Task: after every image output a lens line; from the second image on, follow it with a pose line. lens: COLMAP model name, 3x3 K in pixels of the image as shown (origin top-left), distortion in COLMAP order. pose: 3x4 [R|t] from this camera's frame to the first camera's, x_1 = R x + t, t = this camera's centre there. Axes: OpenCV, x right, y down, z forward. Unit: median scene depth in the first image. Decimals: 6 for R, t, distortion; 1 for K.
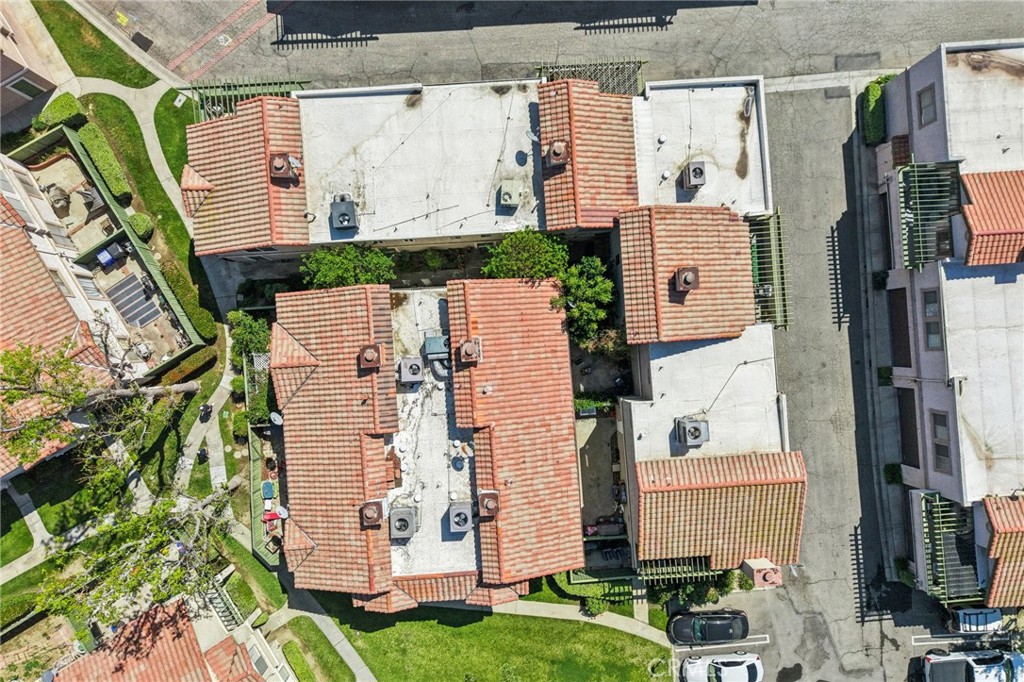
lens RADIAL K [[712.1, 0, 512.0], [0, 712.1, 341.0], [0, 0, 1]] dist [0.039440, -0.020877]
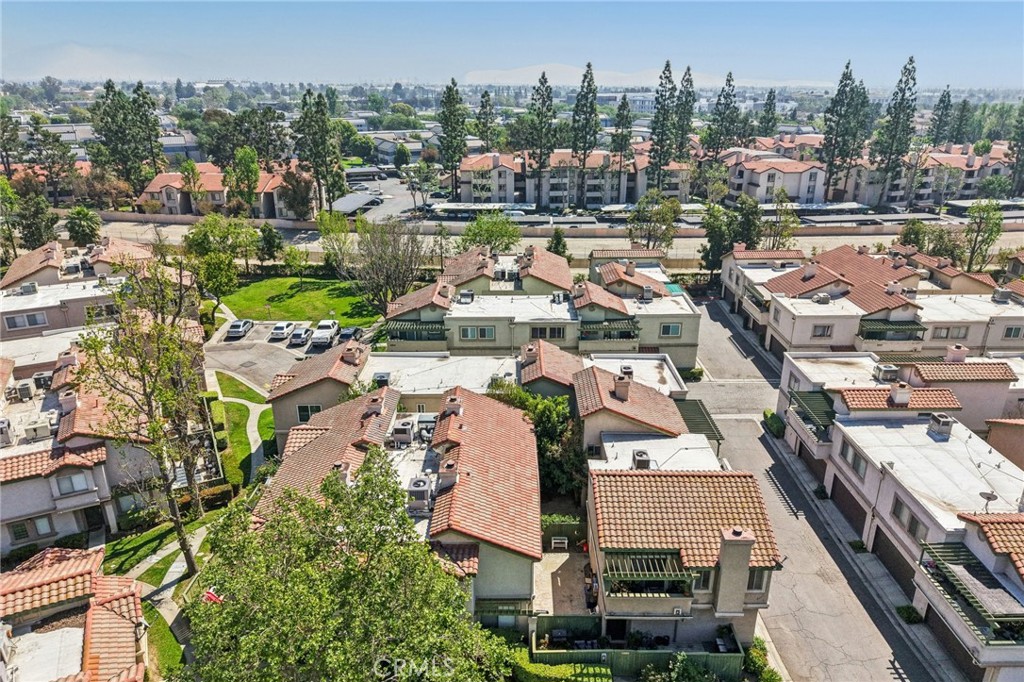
lens RADIAL K [[712.1, 0, 511.6], [0, 712.1, 341.0], [0, 0, 1]] dist [0.039440, -0.020877]
pose [[0.996843, -0.001035, -0.079386, 0.122218], [-0.073973, 0.351000, -0.933449, 0.963825], [0.028831, 0.936375, 0.349816, 0.382173]]
